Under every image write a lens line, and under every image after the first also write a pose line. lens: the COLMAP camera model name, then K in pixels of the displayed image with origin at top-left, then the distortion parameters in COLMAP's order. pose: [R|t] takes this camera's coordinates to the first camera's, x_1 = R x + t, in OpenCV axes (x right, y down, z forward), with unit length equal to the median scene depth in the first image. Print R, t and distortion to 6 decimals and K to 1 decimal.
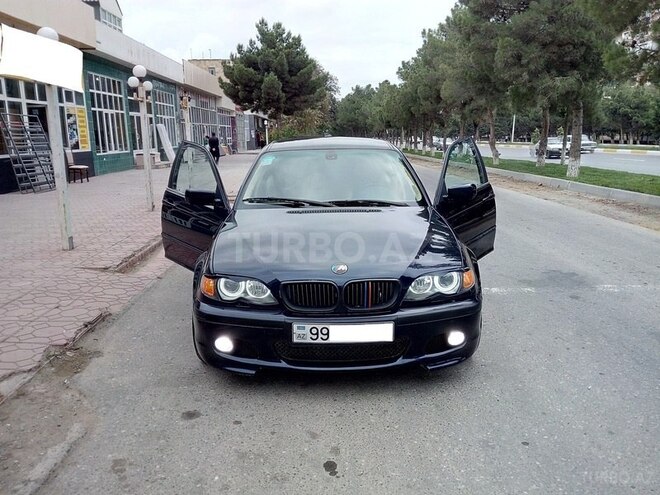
lens RADIAL K [[543.2, 0, 338.4], [0, 543.2, 251.2], [0, 0, 1]] dist [0.098323, -0.174964]
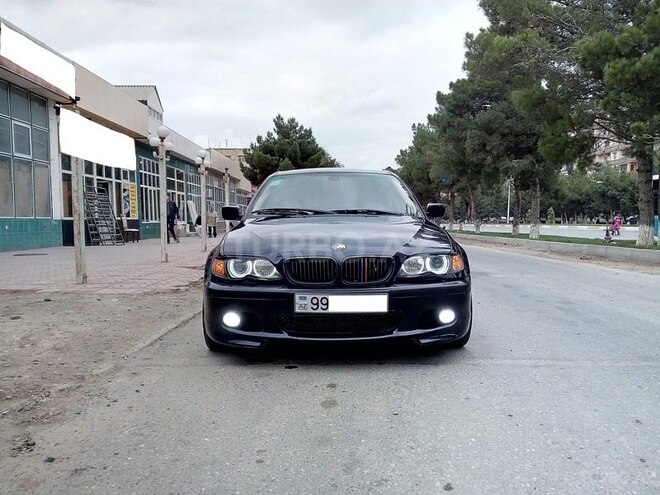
lens RADIAL K [[543.2, 0, 338.4], [0, 543.2, 251.2], [0, 0, 1]] dist [0.098323, -0.174964]
pose [[0.999906, 0.002063, -0.013549, 0.008953], [-0.004075, 0.988645, -0.150213, 0.070837], [0.013085, 0.150254, 0.988561, -0.188672]]
